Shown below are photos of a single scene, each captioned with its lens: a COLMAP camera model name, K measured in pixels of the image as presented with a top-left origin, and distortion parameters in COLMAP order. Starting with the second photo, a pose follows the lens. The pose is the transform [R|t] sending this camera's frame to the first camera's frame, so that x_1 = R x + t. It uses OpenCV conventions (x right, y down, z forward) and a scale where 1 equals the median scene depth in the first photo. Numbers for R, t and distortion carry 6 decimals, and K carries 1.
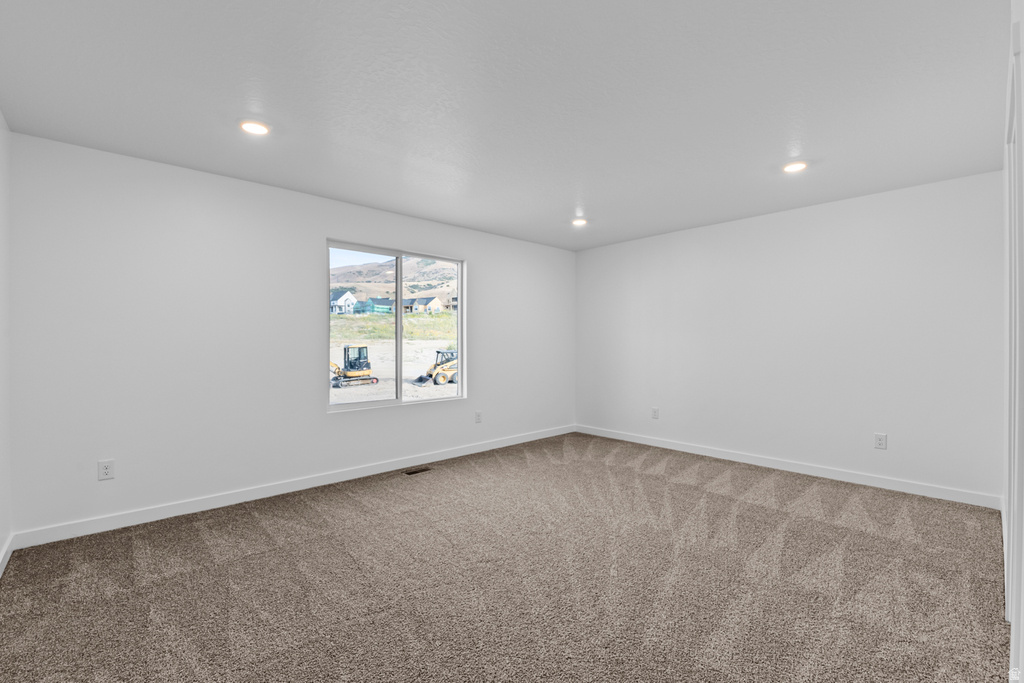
lens RADIAL K [[444.8, 0, 507.5], [0, 444.8, 343.9], [0, 0, 1]] dist [0.001273, -0.001193]
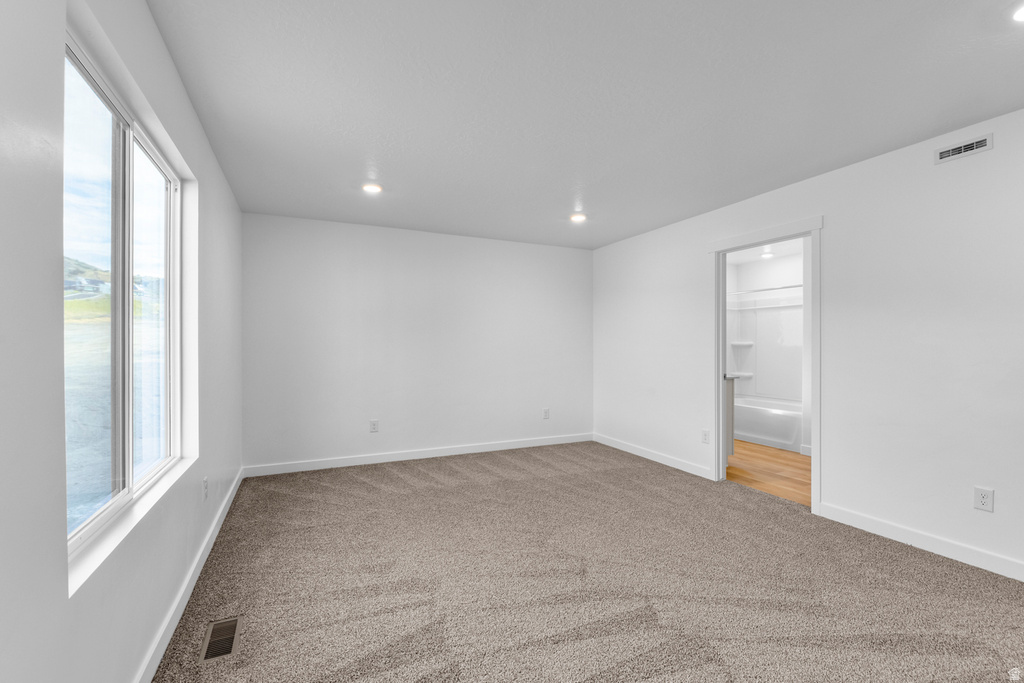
lens RADIAL K [[444.8, 0, 505.8], [0, 444.8, 345.7], [0, 0, 1]] dist [0.001273, -0.001193]
pose [[0.293554, -0.001303, 0.955942, -0.594866], [-0.004947, 0.999984, 0.002883, -0.012412], [-0.955930, -0.005576, 0.293543, 0.652895]]
